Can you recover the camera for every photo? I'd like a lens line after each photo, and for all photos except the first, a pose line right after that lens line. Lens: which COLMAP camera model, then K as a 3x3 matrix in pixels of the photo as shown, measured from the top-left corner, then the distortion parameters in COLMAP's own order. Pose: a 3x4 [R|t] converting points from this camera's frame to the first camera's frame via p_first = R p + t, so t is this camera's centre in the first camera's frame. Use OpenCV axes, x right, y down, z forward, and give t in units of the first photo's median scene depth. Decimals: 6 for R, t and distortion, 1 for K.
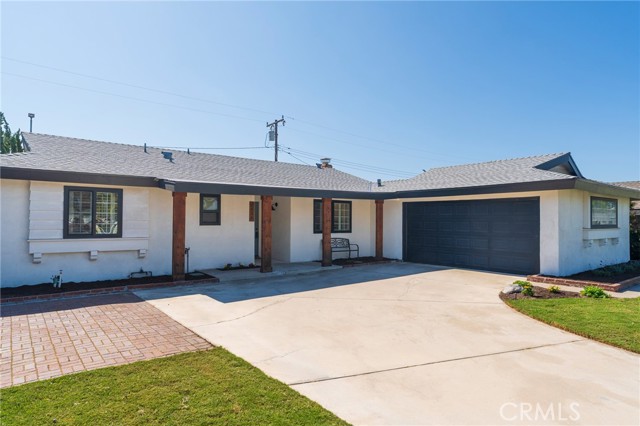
lens RADIAL K [[384.1, 0, 319.3], [0, 384.1, 214.3], [0, 0, 1]] dist [-0.001390, -0.001195]
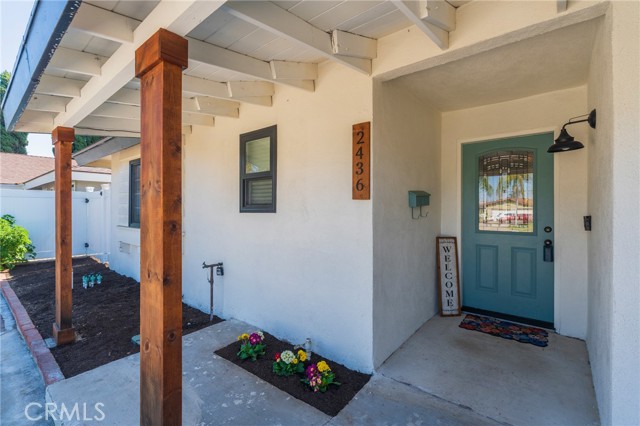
lens RADIAL K [[290.7, 0, 318.1], [0, 290.7, 208.4], [0, 0, 1]] dist [-0.011425, 0.000584]
pose [[0.213292, -0.003957, -0.976981, 0.008031], [0.012844, 0.999917, -0.001245, 0.022386], [0.976904, -0.012283, 0.213325, 0.876631]]
